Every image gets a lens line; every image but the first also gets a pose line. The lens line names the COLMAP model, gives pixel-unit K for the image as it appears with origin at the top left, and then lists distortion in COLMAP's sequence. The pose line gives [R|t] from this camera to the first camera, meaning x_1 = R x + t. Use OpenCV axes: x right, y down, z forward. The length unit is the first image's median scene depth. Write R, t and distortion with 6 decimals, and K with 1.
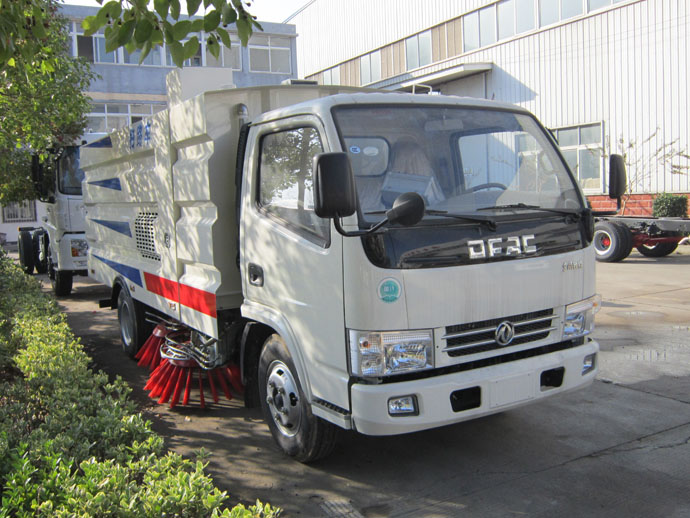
lens RADIAL K [[674.6, 0, 304.2], [0, 674.6, 258.3], [0, 0, 1]] dist [-0.009741, -0.010471]
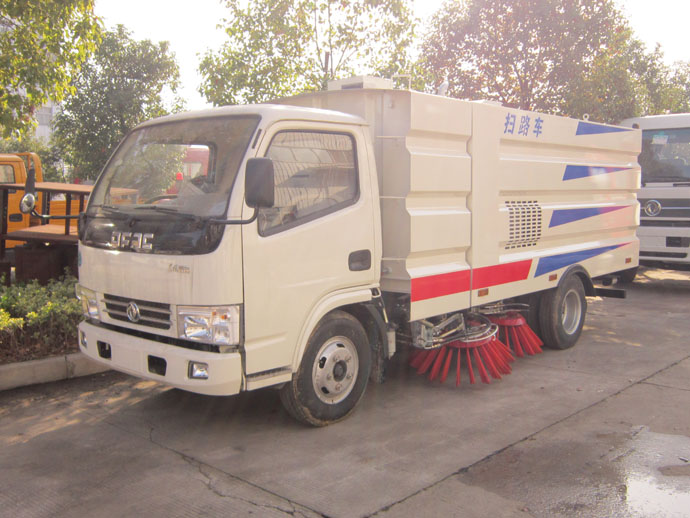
lens RADIAL K [[674.6, 0, 304.2], [0, 674.6, 258.3], [0, 0, 1]] dist [-0.009741, -0.010471]
pose [[0.317906, 0.126627, -0.939628, 1.504102], [-0.092081, 0.990480, 0.102326, -0.135378], [0.943640, 0.053992, 0.326539, 0.877002]]
